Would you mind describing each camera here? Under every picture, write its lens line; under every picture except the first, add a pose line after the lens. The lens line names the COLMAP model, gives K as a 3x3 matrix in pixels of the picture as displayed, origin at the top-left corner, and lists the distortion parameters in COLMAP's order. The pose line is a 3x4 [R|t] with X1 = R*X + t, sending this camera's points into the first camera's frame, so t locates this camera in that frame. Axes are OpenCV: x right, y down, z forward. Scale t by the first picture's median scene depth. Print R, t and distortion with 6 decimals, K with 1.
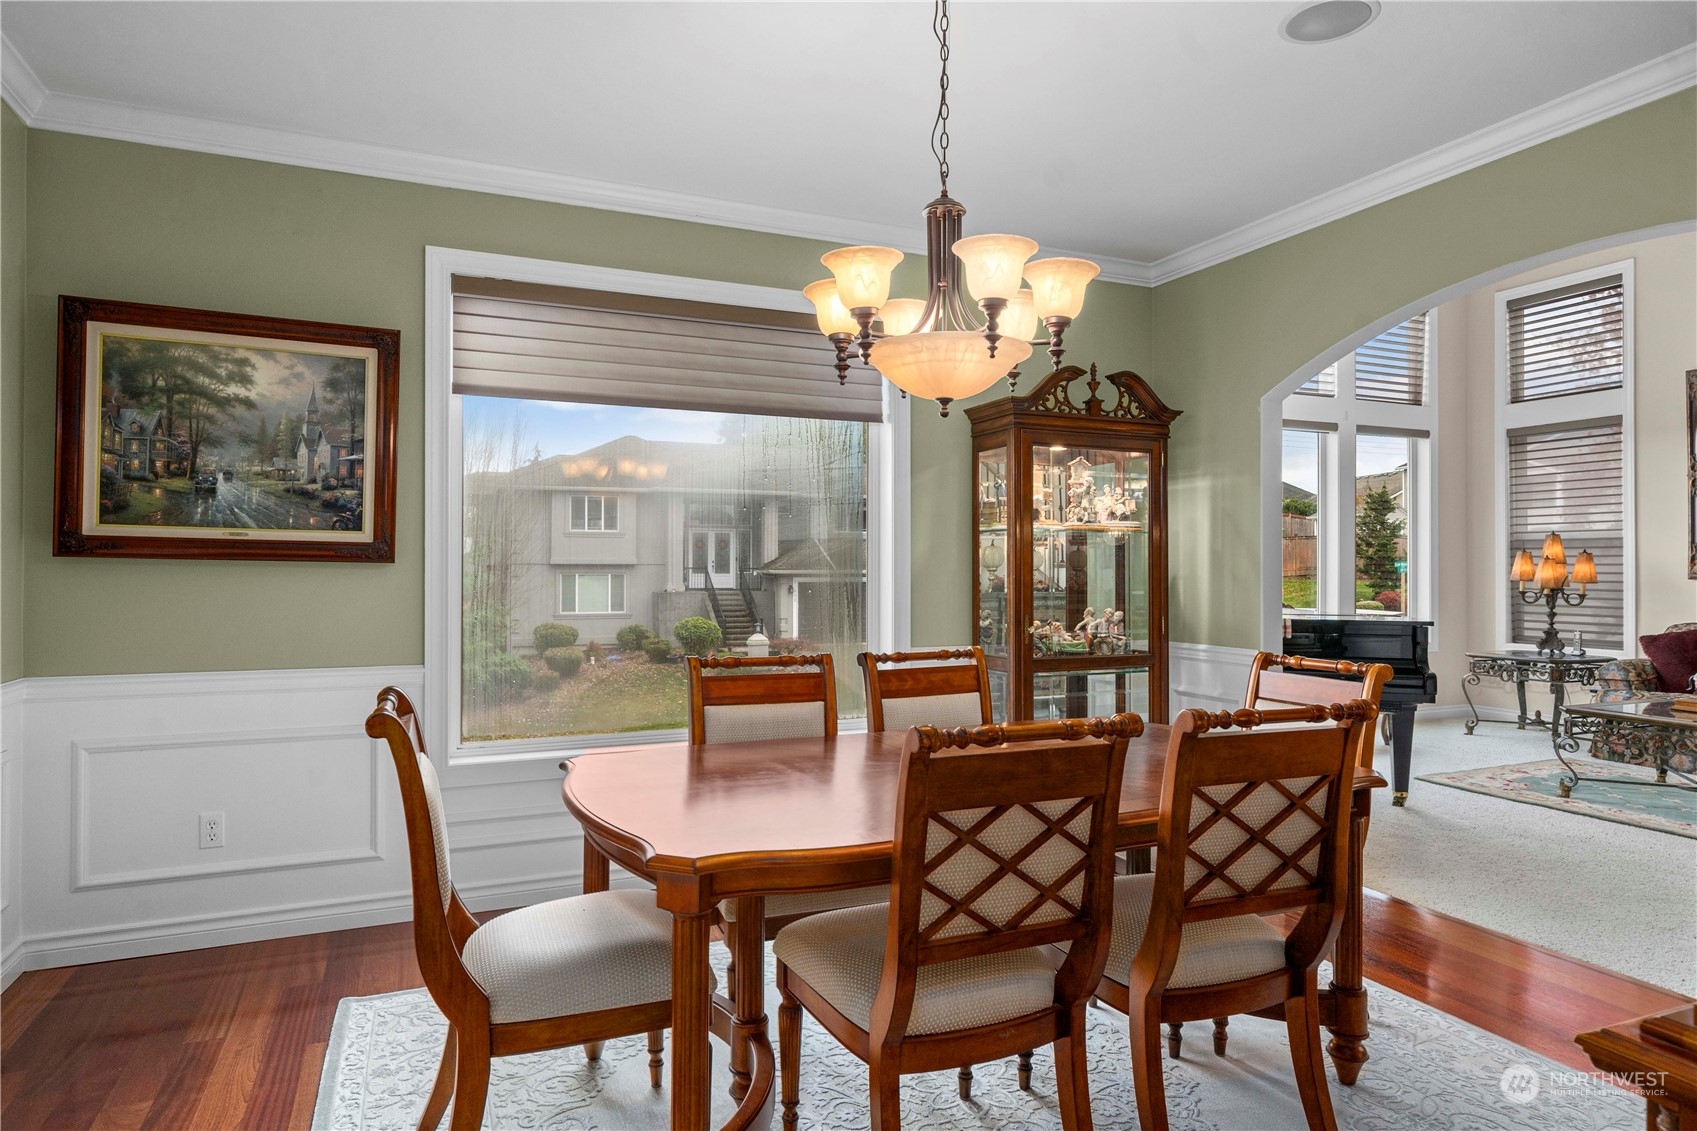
lens RADIAL K [[965.7, 0, 851.2], [0, 965.7, 569.9], [0, 0, 1]] dist [-0.004616, -0.000507]
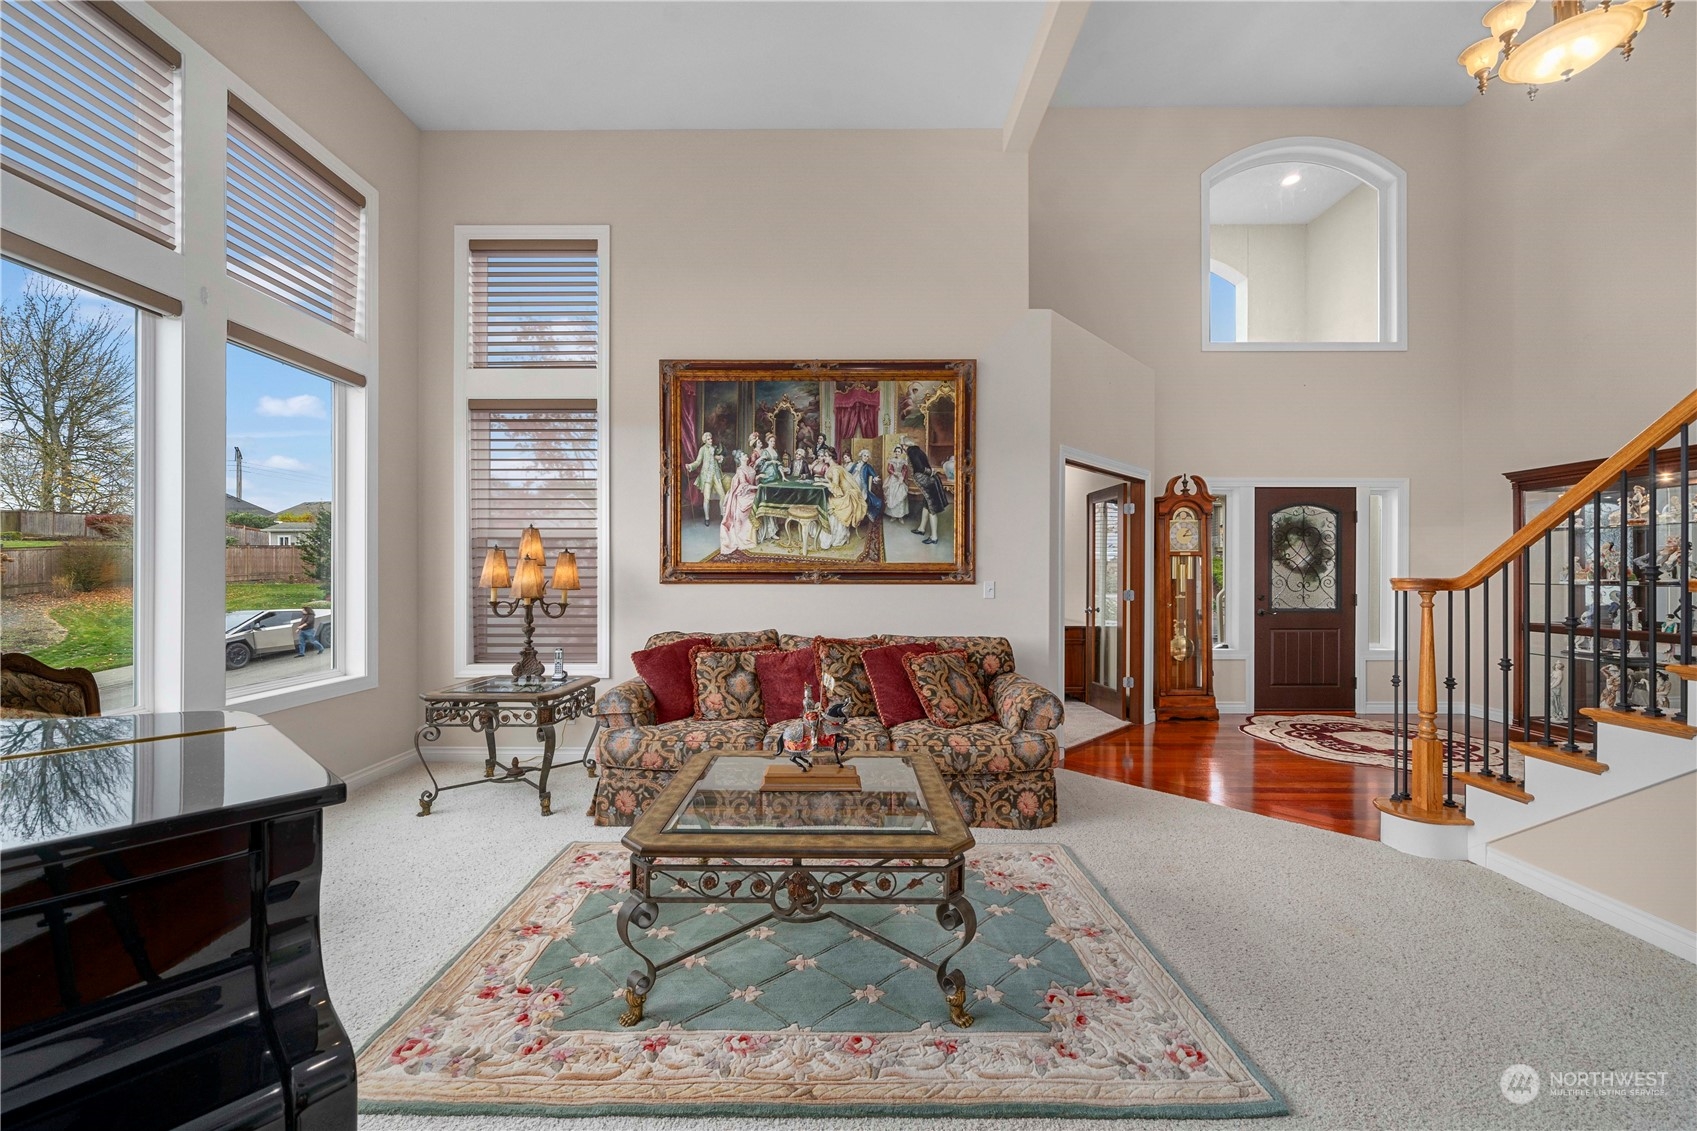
lens RADIAL K [[645.1, 0, 840.2], [0, 645.1, 571.2], [0, 0, 1]] dist [-0.002696, -0.000163]
pose [[0.394124, 0.003542, 0.919050, 0.345303], [0.002387, 0.999985, -0.004877, 0.001202], [-0.919054, 0.004116, 0.394110, 0.562422]]
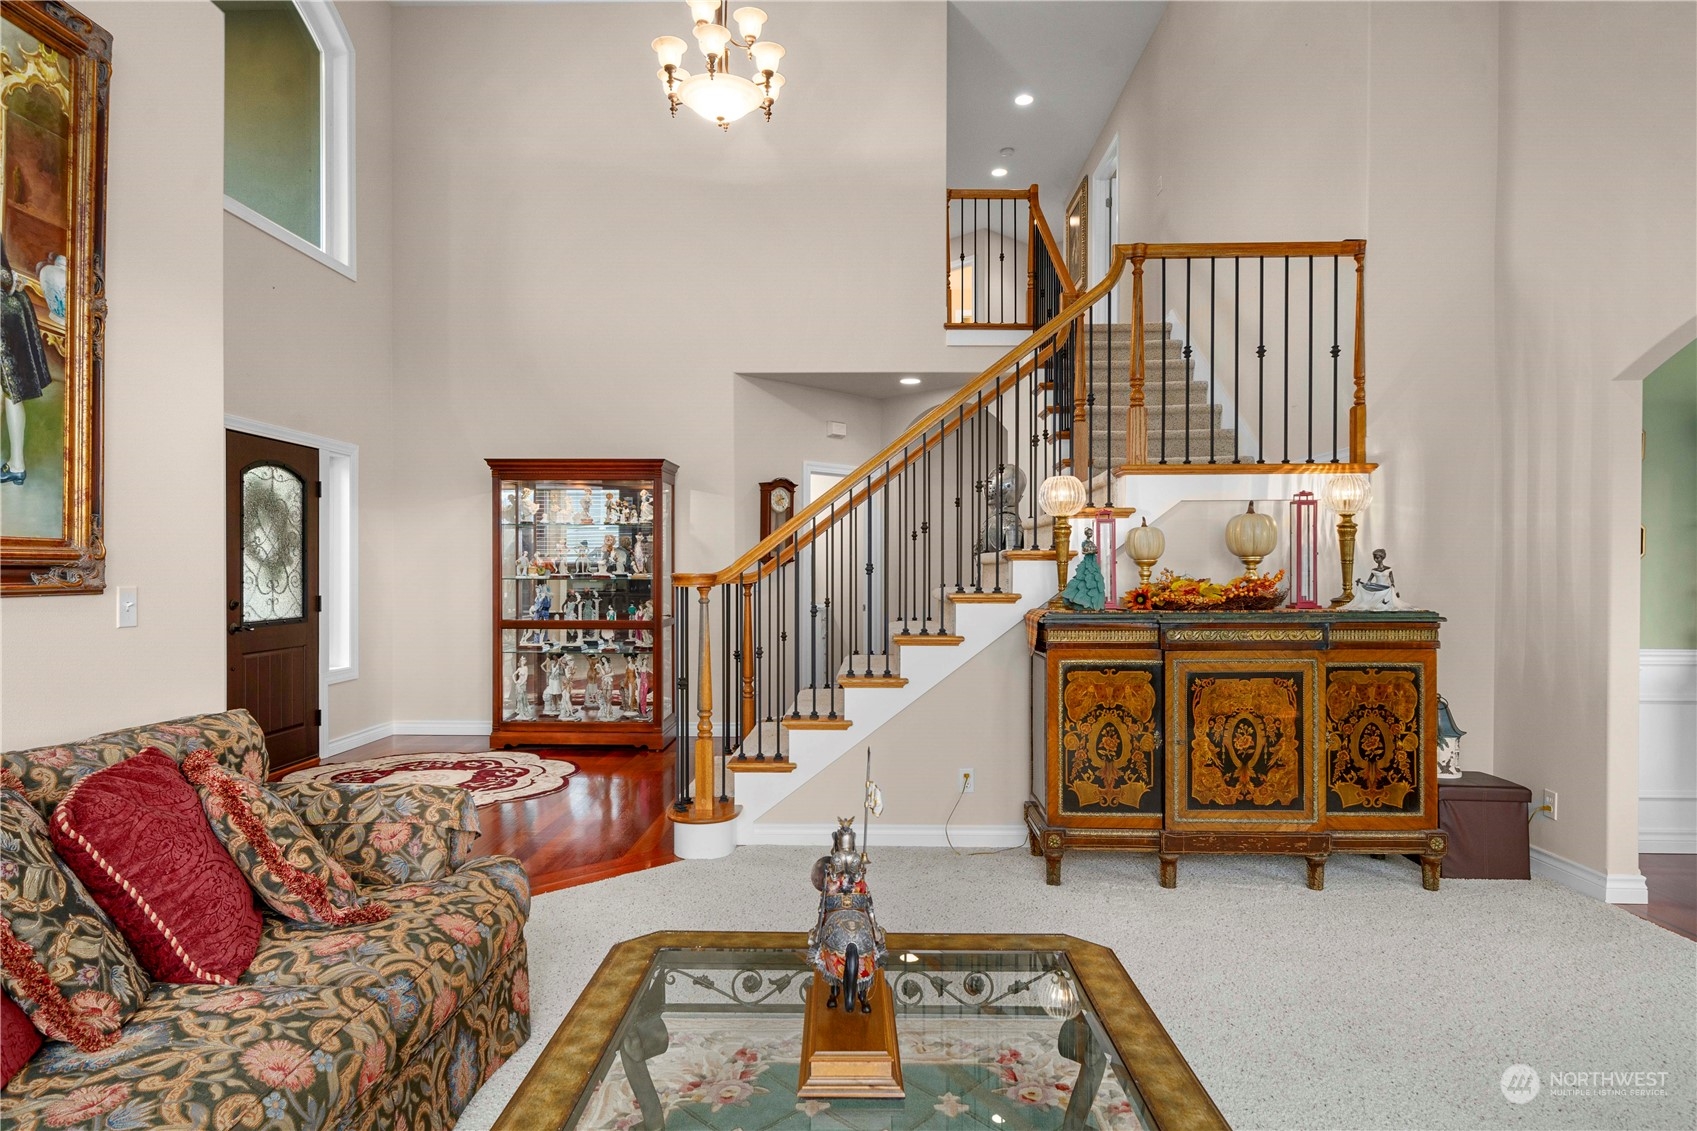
lens RADIAL K [[965.7, 0, 851.2], [0, 965.7, 569.9], [0, 0, 1]] dist [-0.004616, -0.000507]
pose [[-0.912763, -0.003294, 0.408476, 0.544194], [-0.002073, 0.999992, 0.003432, 0.000061], [-0.408484, 0.002286, -0.912763, 0.895750]]
